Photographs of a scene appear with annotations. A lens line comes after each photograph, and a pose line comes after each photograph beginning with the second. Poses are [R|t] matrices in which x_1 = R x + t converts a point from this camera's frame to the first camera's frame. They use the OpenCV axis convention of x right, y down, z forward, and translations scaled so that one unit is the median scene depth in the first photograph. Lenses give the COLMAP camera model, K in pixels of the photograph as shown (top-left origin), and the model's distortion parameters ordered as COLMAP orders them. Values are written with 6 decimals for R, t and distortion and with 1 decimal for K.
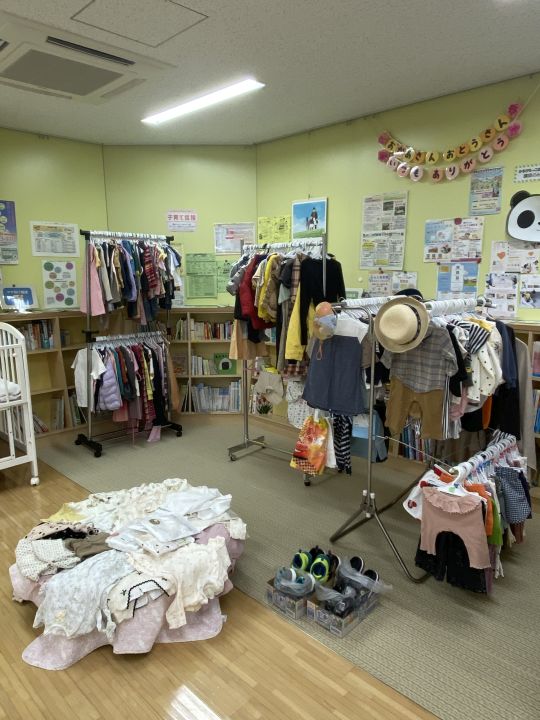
lens RADIAL K [[514.0, 0, 269.8], [0, 514.0, 360.6], [0, 0, 1]] dist [0.072299, 0.000181]
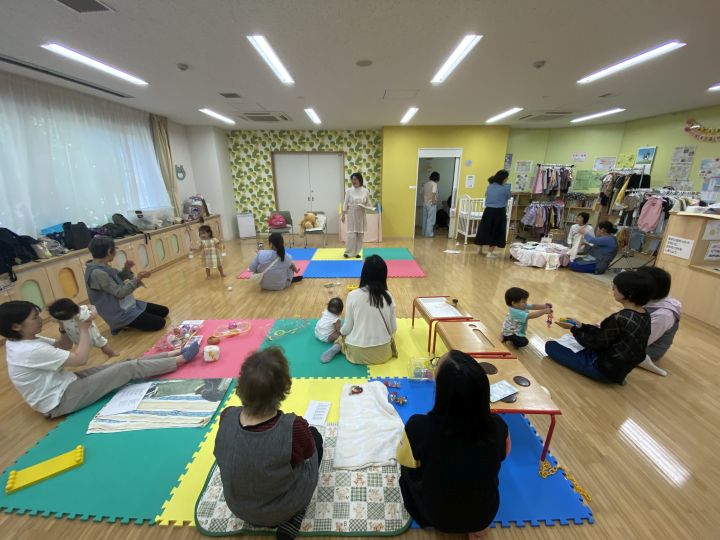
lens RADIAL K [[297.6, 0, 359.6], [0, 297.6, 269.9], [0, 0, 1]] dist [0.000202, -0.000078]
pose [[0.694238, 0.224007, -0.683999, 0.220606], [-0.117227, 0.972836, 0.199618, 0.104562], [0.710135, -0.058399, 0.701639, -0.870375]]
